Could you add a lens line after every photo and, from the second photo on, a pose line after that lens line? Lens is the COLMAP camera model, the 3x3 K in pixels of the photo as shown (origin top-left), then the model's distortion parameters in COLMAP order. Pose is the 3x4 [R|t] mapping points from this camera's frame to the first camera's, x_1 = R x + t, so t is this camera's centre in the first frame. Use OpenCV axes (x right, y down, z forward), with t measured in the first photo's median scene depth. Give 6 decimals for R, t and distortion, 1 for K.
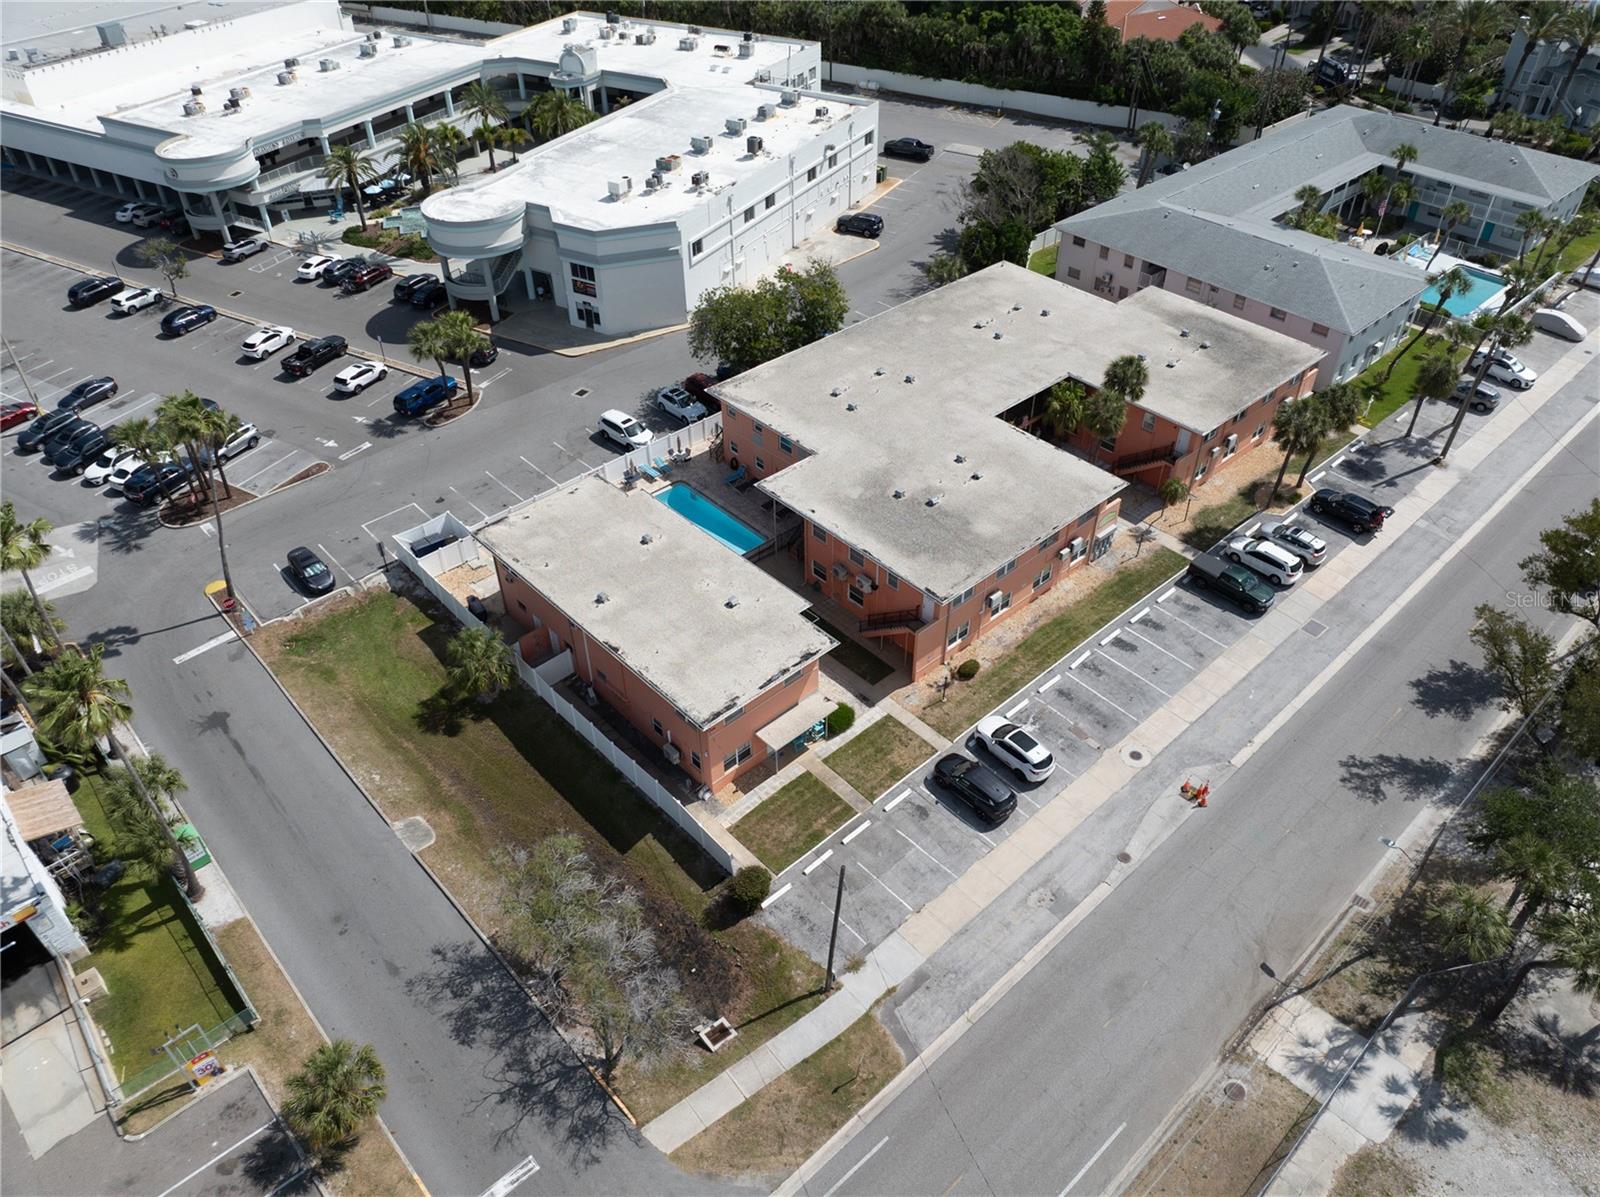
lens RADIAL K [[1124.4, 0, 811.4], [0, 1124.4, 602.1], [0, 0, 1]] dist [-0.041313, 0.008959]
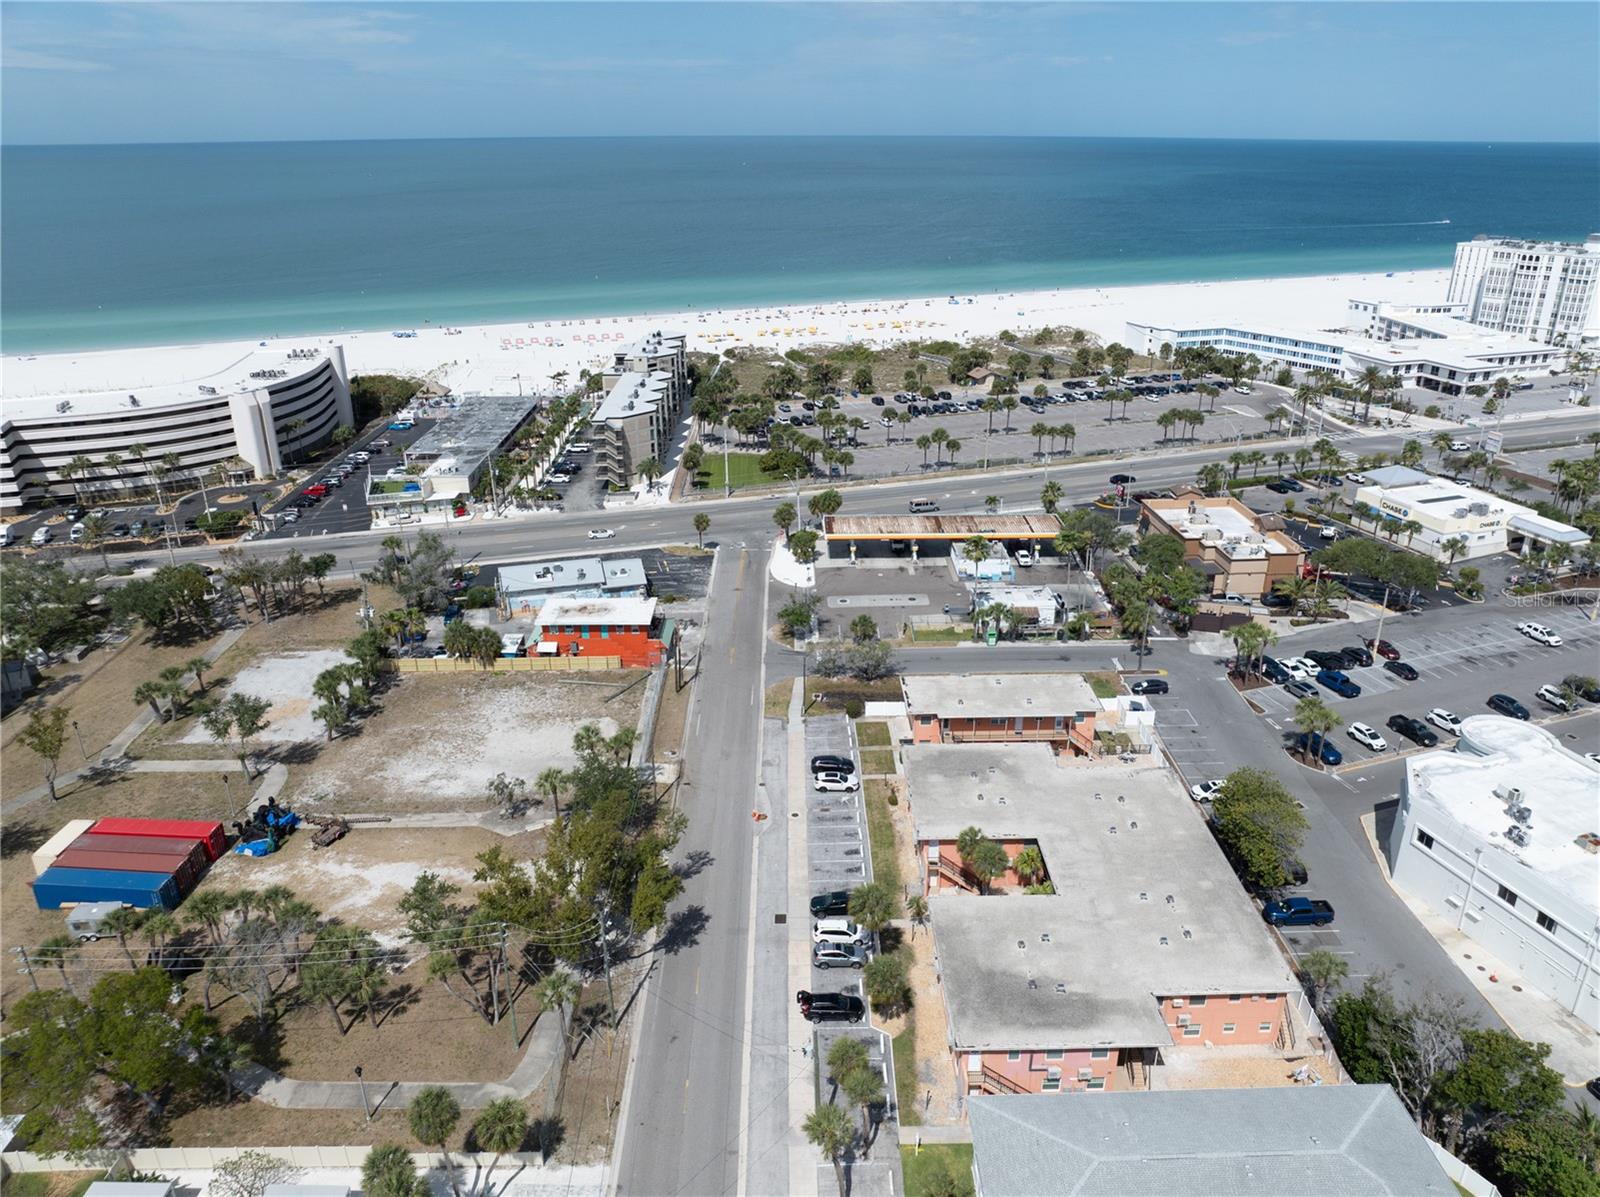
lens RADIAL K [[1124.4, 0, 811.4], [0, 1124.4, 602.1], [0, 0, 1]] dist [-0.041313, 0.008959]
pose [[-0.664844, 0.294832, -0.686336, 1.202070], [-0.477825, 0.538383, 0.694138, -1.141113], [0.574165, 0.789442, -0.217062, 0.926828]]
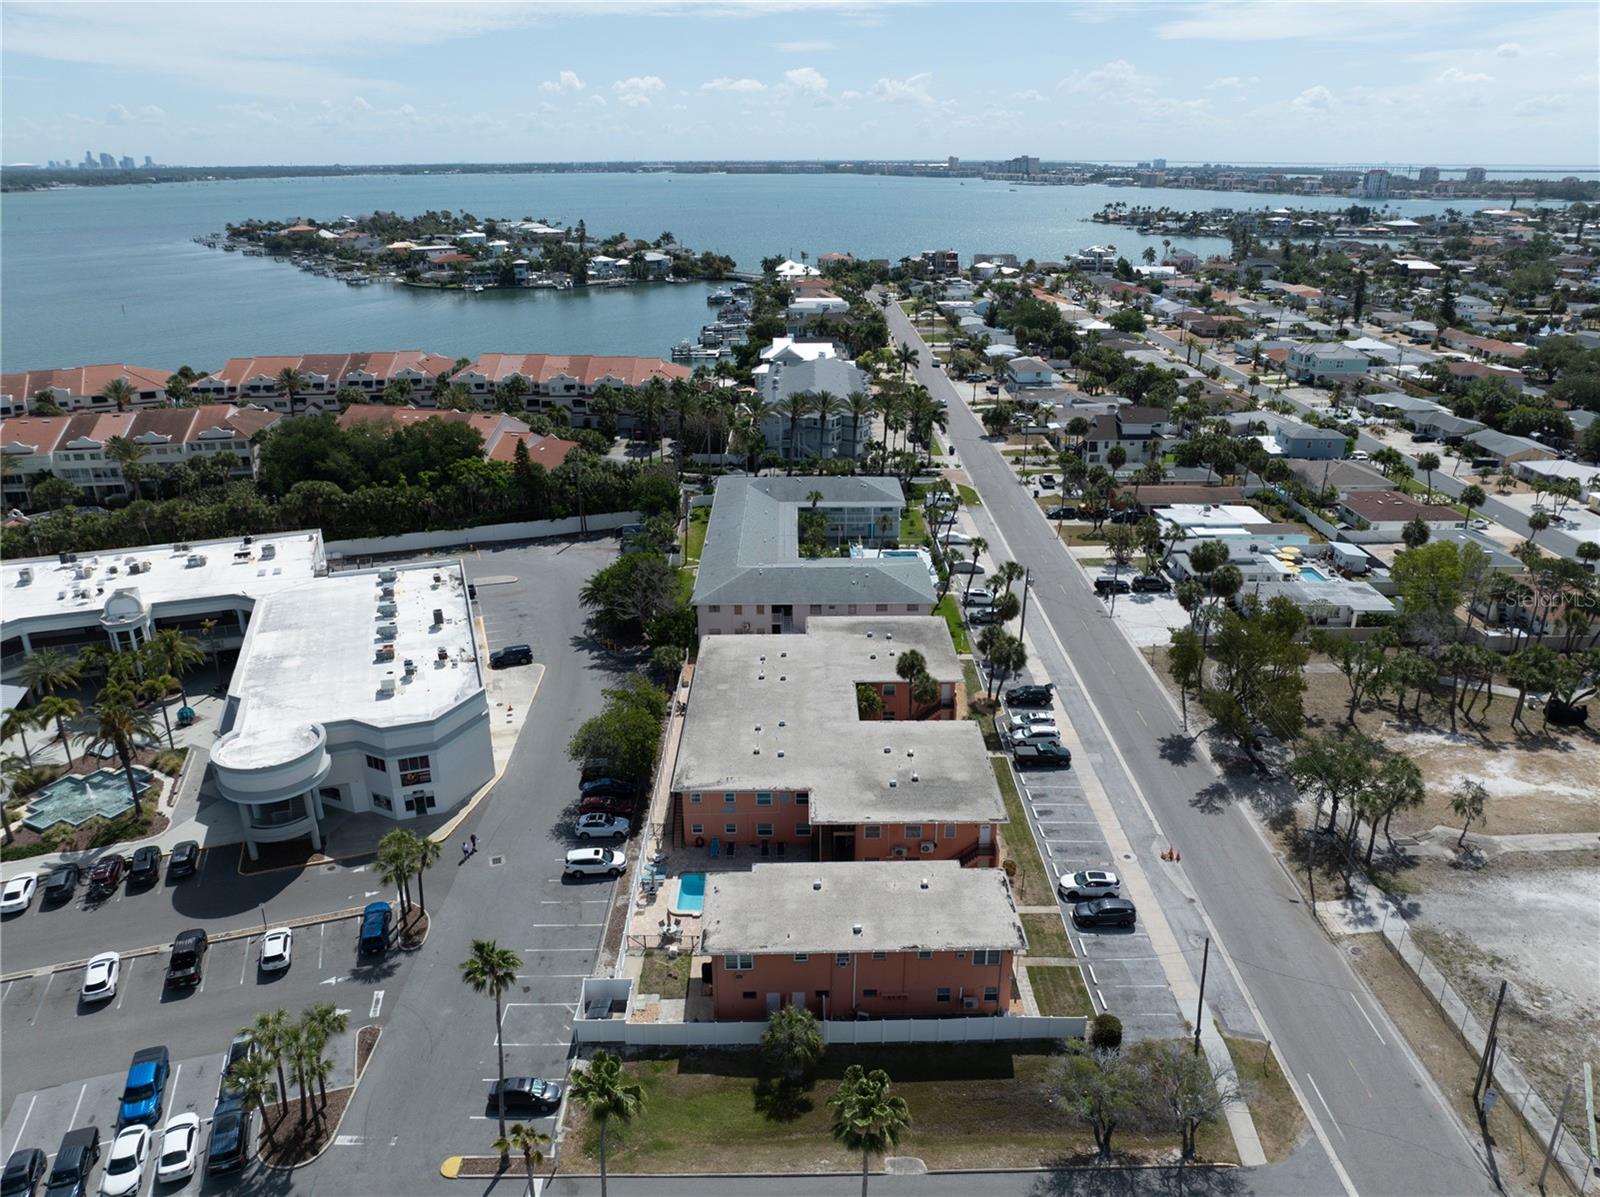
lens RADIAL K [[1124.4, 0, 811.4], [0, 1124.4, 602.1], [0, 0, 1]] dist [-0.041313, 0.008959]
pose [[0.668617, -0.272361, 0.691932, -0.799702], [0.478690, 0.869715, -0.120219, -0.157873], [-0.569041, 0.411601, 0.711883, -0.005506]]
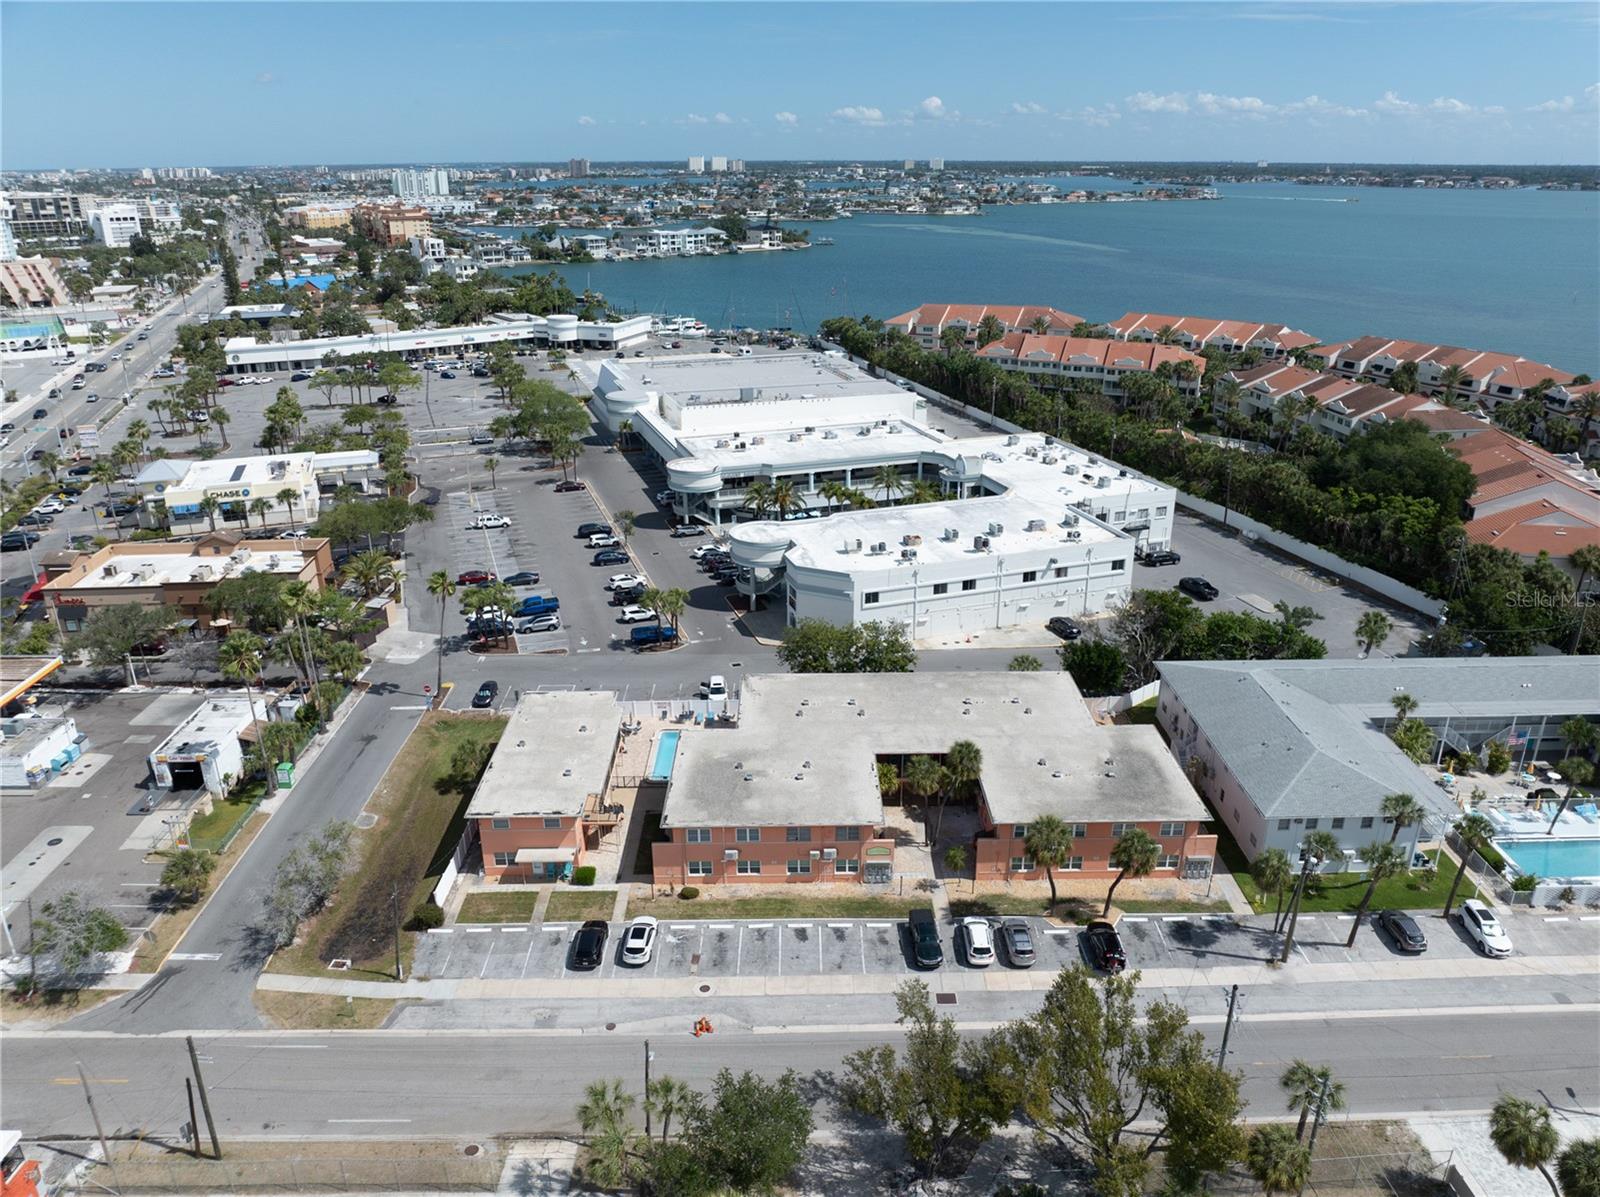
lens RADIAL K [[1124.4, 0, 811.4], [0, 1124.4, 602.1], [0, 0, 1]] dist [-0.041313, 0.008959]
pose [[0.747535, 0.247741, -0.616292, 0.862575], [-0.428631, 0.888717, -0.162659, -0.082190], [0.507411, 0.385755, 0.770537, -0.083779]]
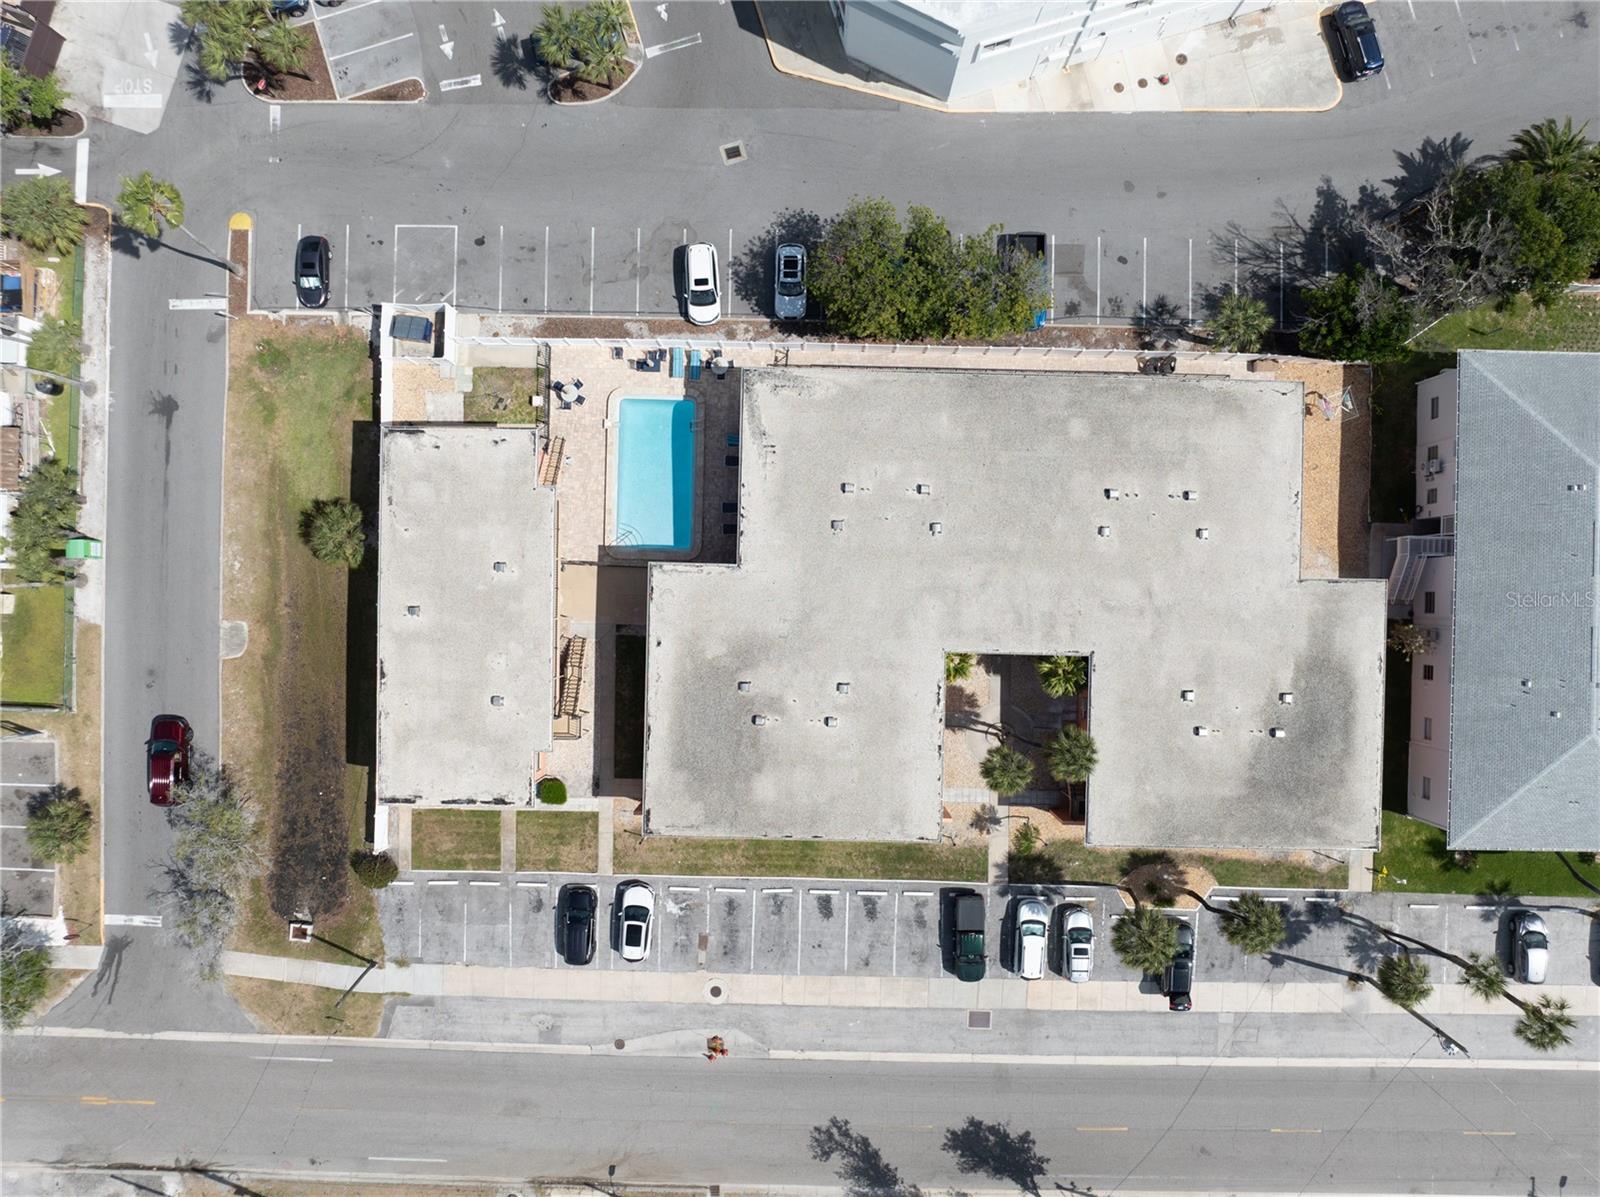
lens RADIAL K [[1124.4, 0, 811.4], [0, 1124.4, 602.1], [0, 0, 1]] dist [-0.041313, 0.008959]
pose [[0.719855, 0.694118, 0.002892, 0.061150], [-0.448192, 0.461621, 0.765526, -0.801560], [0.530031, -0.552364, 0.643398, 0.425087]]
